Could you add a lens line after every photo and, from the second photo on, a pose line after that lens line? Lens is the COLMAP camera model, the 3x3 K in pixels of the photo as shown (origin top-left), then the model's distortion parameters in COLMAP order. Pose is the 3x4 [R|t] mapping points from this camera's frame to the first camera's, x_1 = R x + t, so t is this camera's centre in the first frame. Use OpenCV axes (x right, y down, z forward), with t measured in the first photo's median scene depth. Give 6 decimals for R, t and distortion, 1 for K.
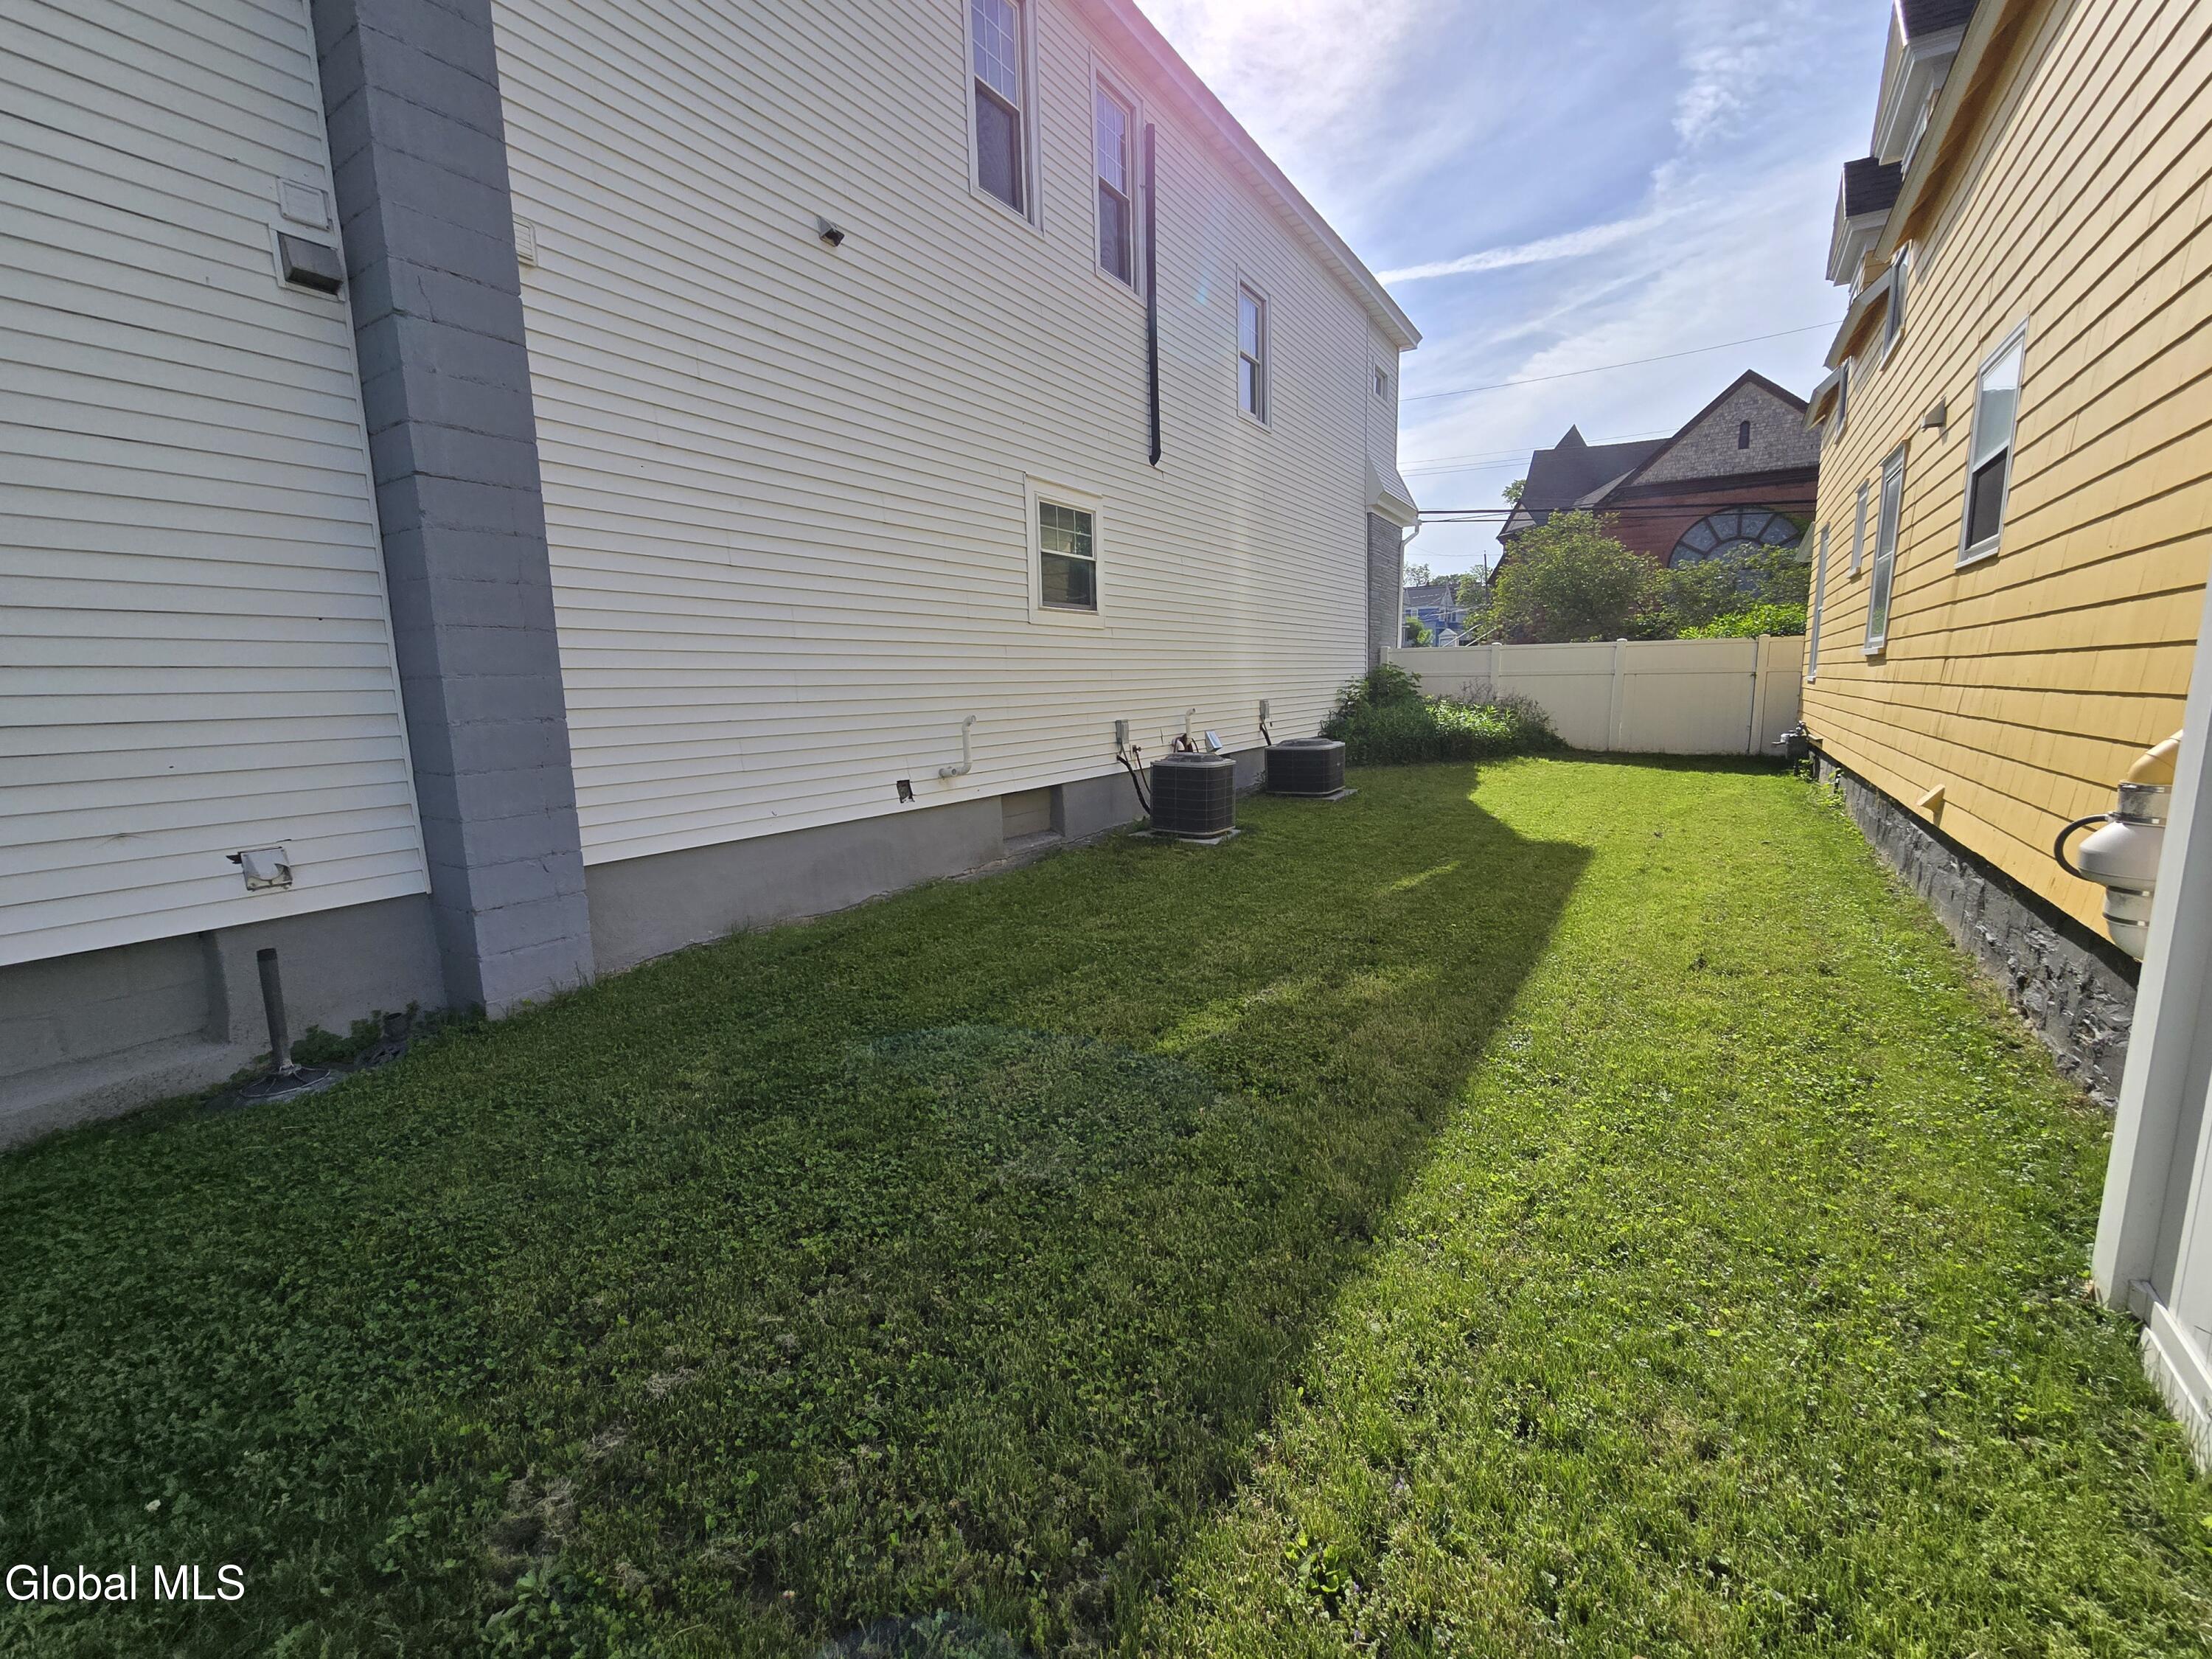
lens RADIAL K [[912.6, 0, 1102.3], [0, 912.6, 825.5], [0, 0, 1]] dist [-0.002289, 0.000797]
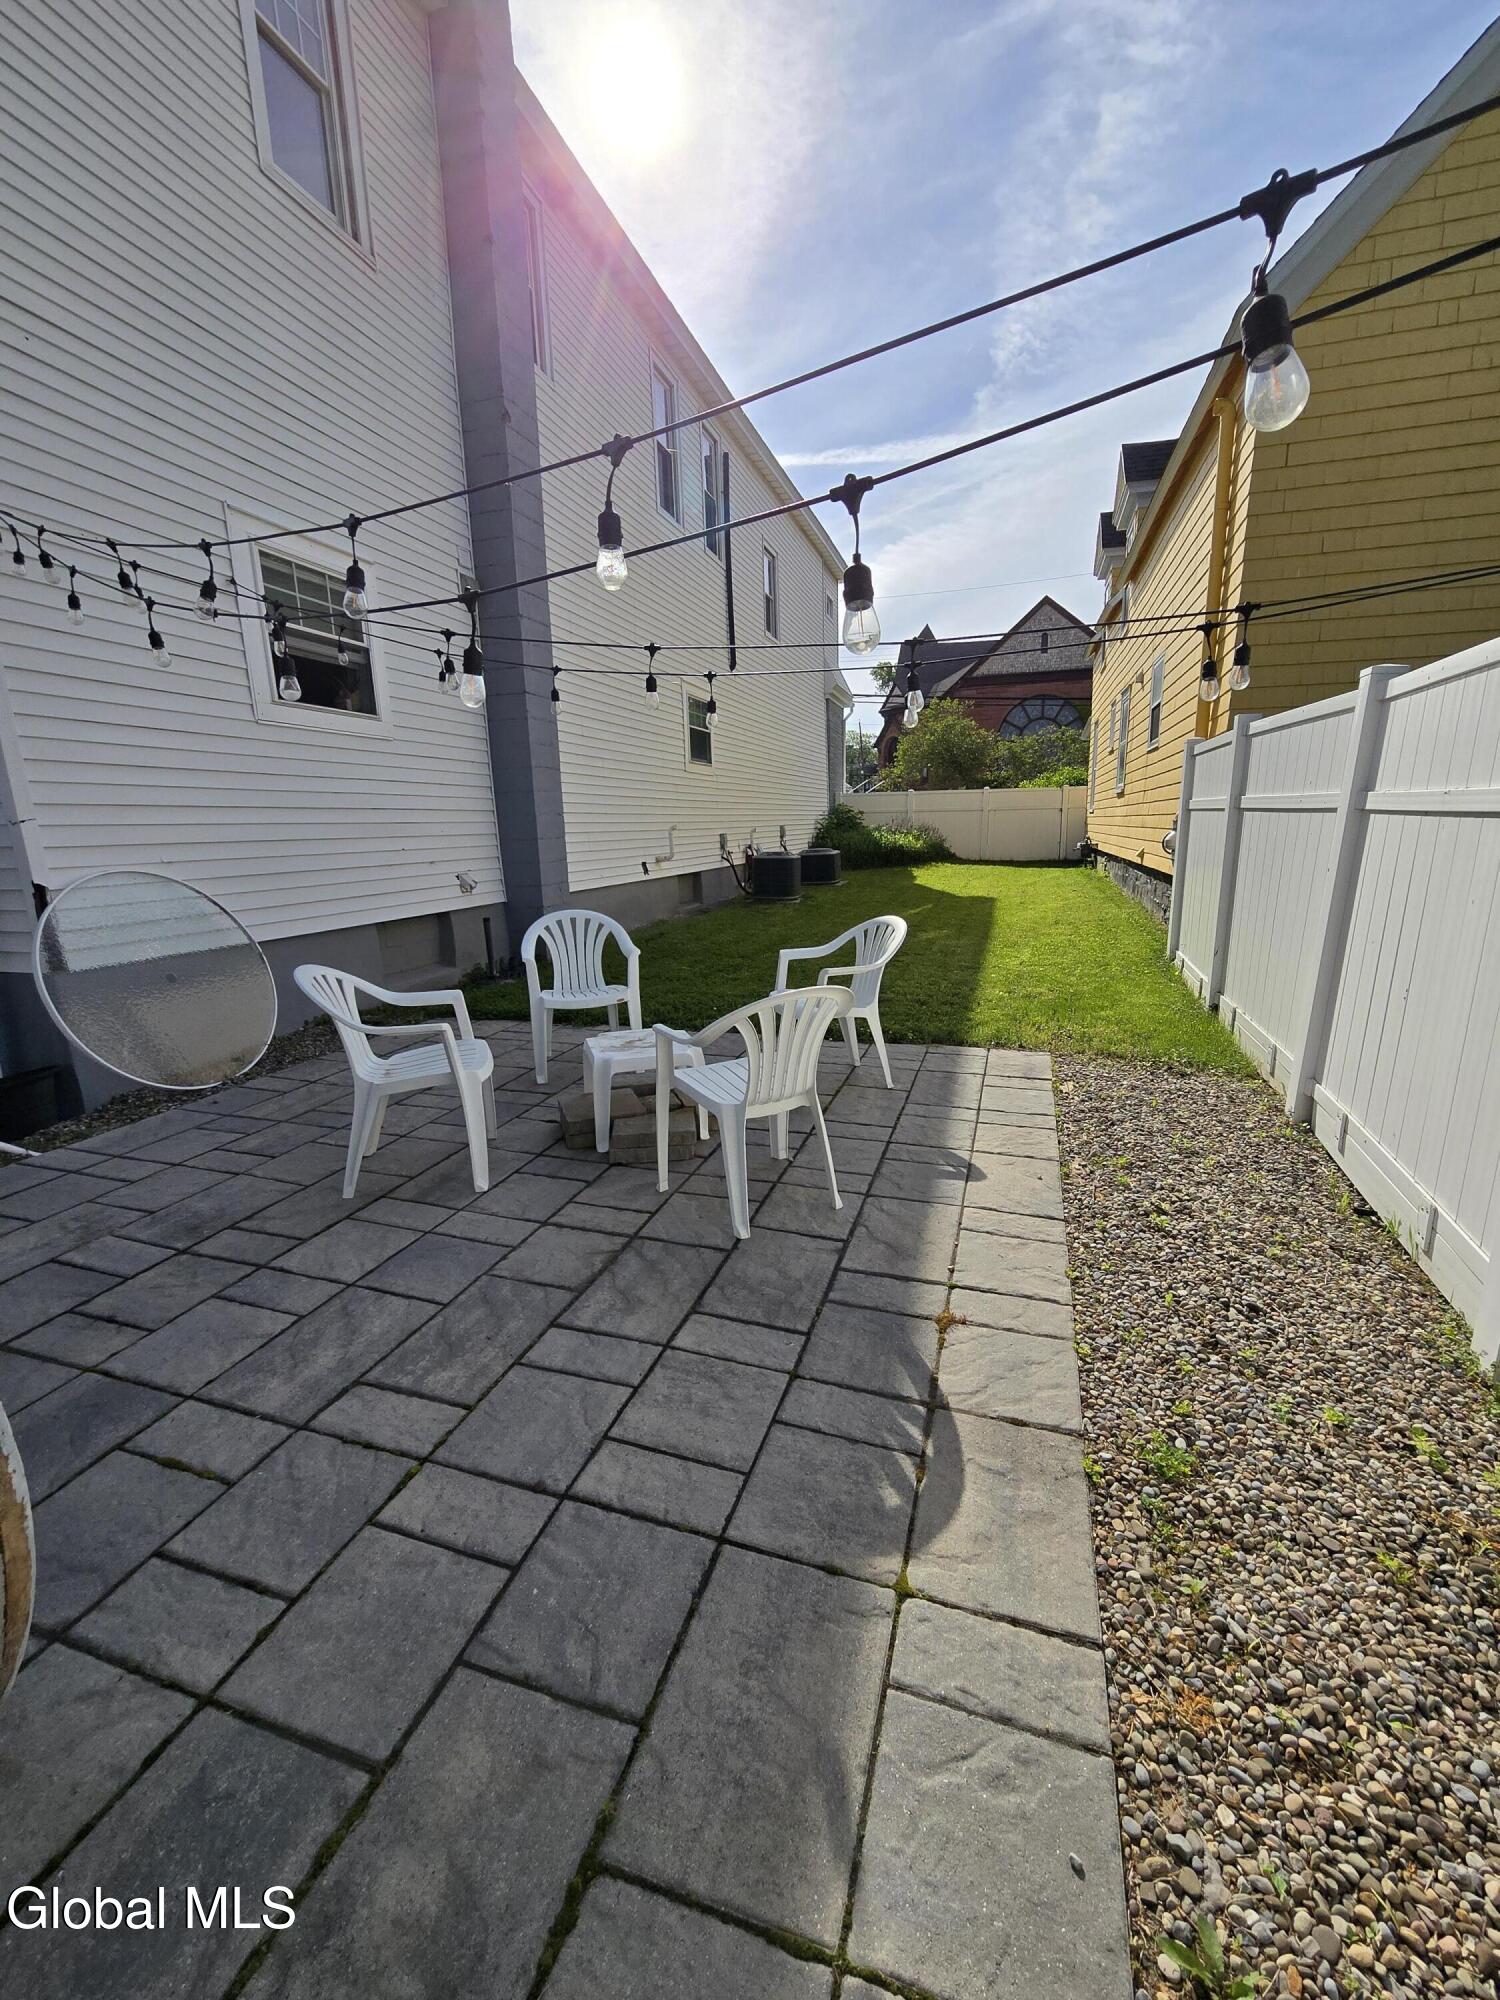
lens RADIAL K [[825.2, 0, 751.8], [0, 825.2, 1001.9], [0, 0, 1]] dist [-0.002289, 0.000797]
pose [[0.962480, -0.060690, 0.264477, -0.286992], [0.048035, 0.997382, 0.054061, 0.088900], [-0.267065, -0.039329, 0.962876, -0.359082]]
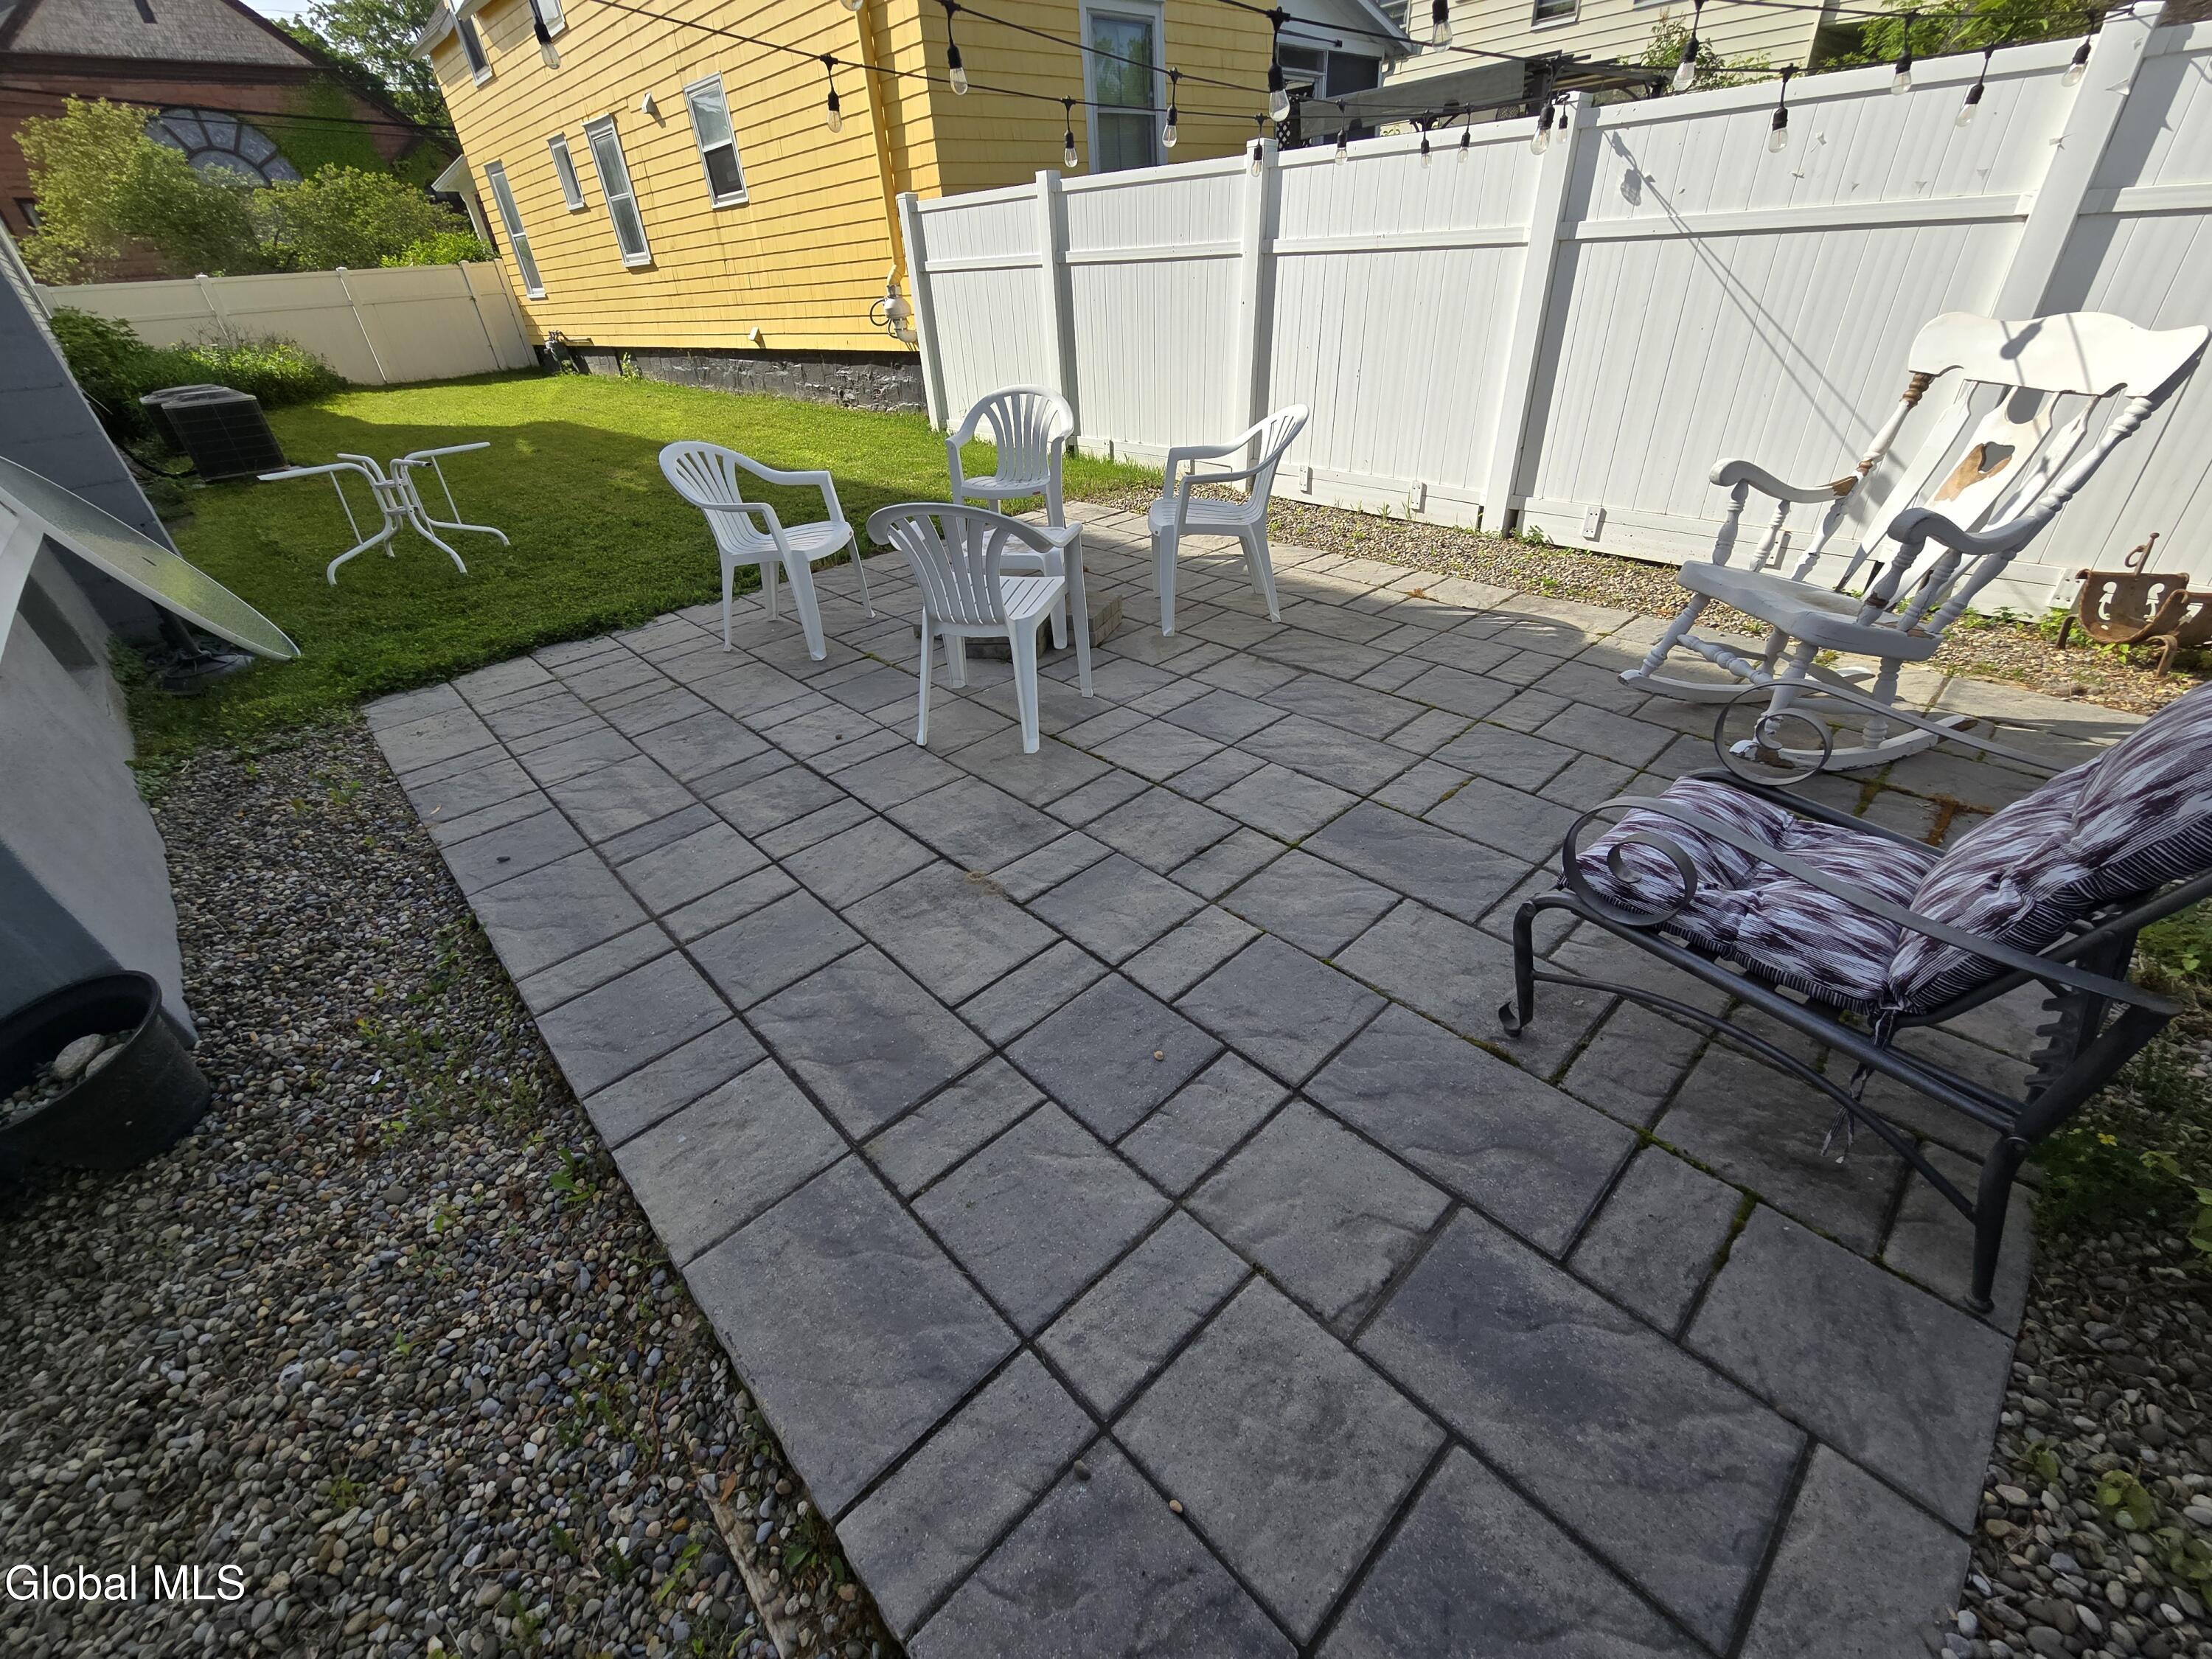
lens RADIAL K [[912.6, 0, 1093.8], [0, 912.6, 829.0], [0, 0, 1]] dist [-0.002289, 0.000797]
pose [[0.229961, -0.519222, 0.823120, -0.596561], [0.218801, 0.851718, 0.476133, 0.052823], [-0.948285, 0.070607, 0.309469, -0.154618]]
